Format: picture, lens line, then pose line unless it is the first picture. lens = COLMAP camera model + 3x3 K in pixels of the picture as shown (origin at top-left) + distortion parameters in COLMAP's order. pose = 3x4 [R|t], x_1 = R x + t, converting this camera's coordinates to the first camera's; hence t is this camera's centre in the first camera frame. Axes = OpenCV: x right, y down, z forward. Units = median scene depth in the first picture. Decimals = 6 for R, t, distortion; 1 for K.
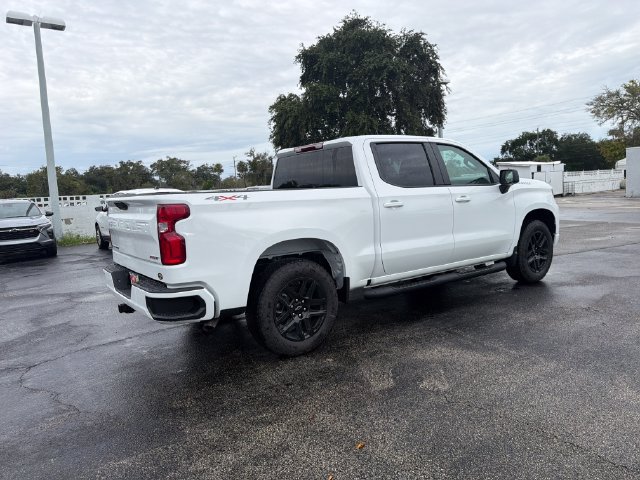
lens RADIAL K [[454.3, 0, 313.4], [0, 454.3, 240.3], [0, 0, 1]] dist [0.041491, -0.041601]
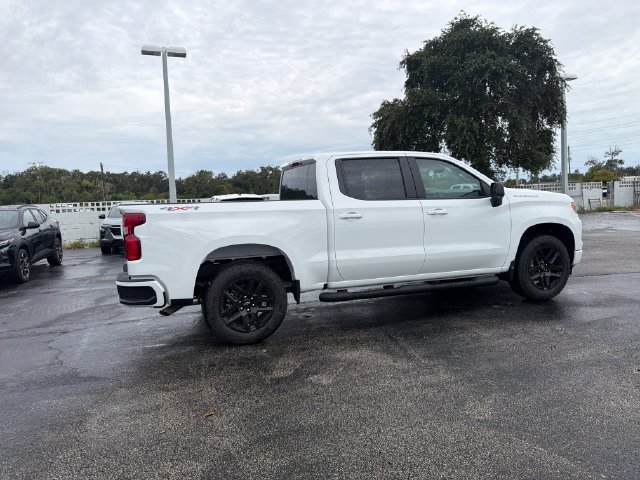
lens RADIAL K [[452.3, 0, 313.8], [0, 452.3, 240.2], [0, 0, 1]] dist [0.059801, -0.074944]
pose [[0.958787, 0.039674, -0.281344, 0.348273], [-0.041475, 0.999139, -0.000447, -0.015076], [0.281084, 0.012097, 0.959607, -0.051265]]
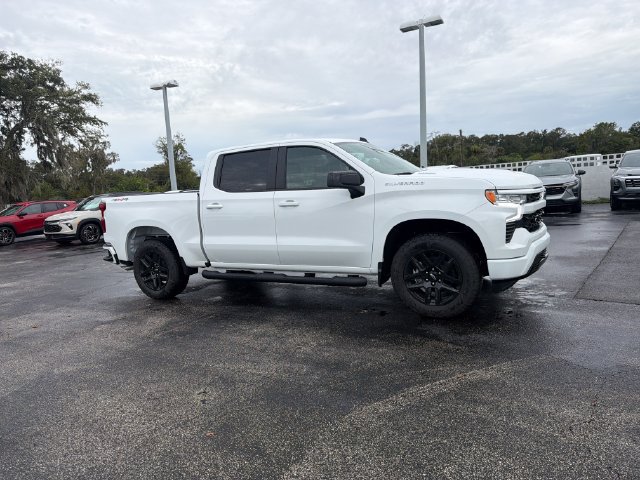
lens RADIAL K [[454.3, 0, 313.4], [0, 454.3, 240.3], [0, 0, 1]] dist [0.041491, -0.041601]
pose [[0.439224, 0.131238, -0.888740, 1.239643], [-0.048754, 0.991297, 0.122287, -0.134151], [0.897054, -0.010382, 0.441799, 0.609003]]
